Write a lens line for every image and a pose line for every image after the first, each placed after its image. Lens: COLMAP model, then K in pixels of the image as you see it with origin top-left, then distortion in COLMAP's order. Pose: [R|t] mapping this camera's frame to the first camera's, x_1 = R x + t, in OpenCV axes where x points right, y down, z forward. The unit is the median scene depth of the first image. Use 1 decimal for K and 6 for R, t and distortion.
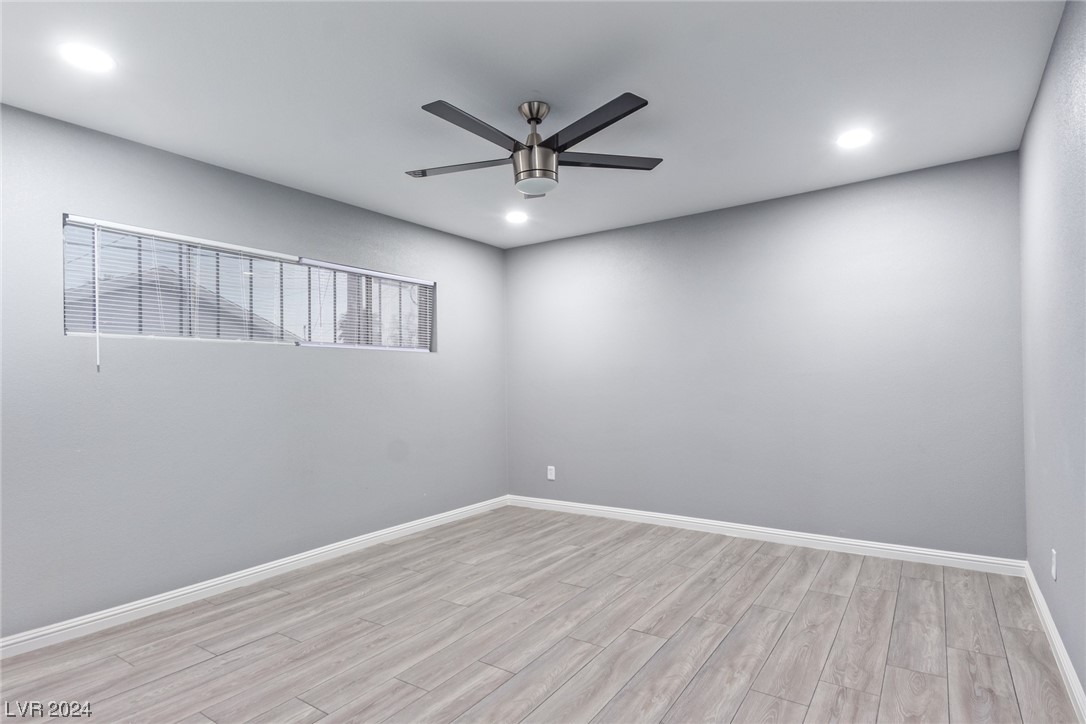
lens RADIAL K [[562.6, 0, 548.9], [0, 562.6, 380.9], [0, 0, 1]] dist [-0.001924, -0.001167]
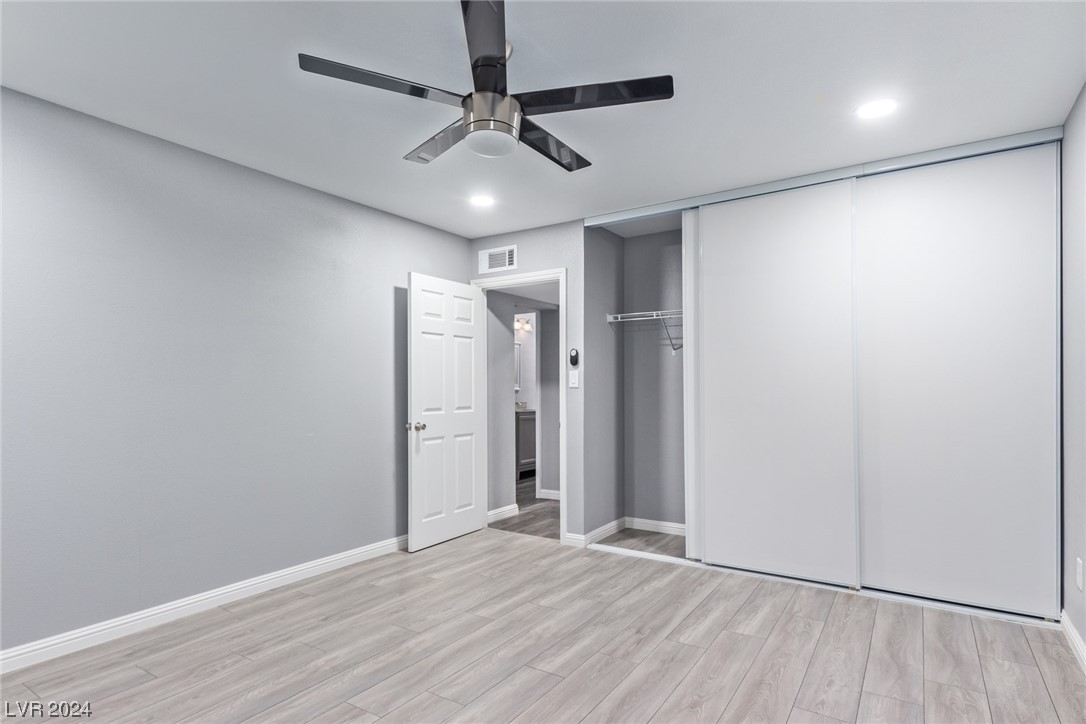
lens RADIAL K [[562.6, 0, 548.9], [0, 562.6, 380.9], [0, 0, 1]] dist [-0.001924, -0.001167]
pose [[-0.999571, 0.017965, -0.023132, -0.087470], [0.018355, 0.999691, -0.016790, 0.002606], [0.022823, -0.017208, -0.999591, 2.028072]]
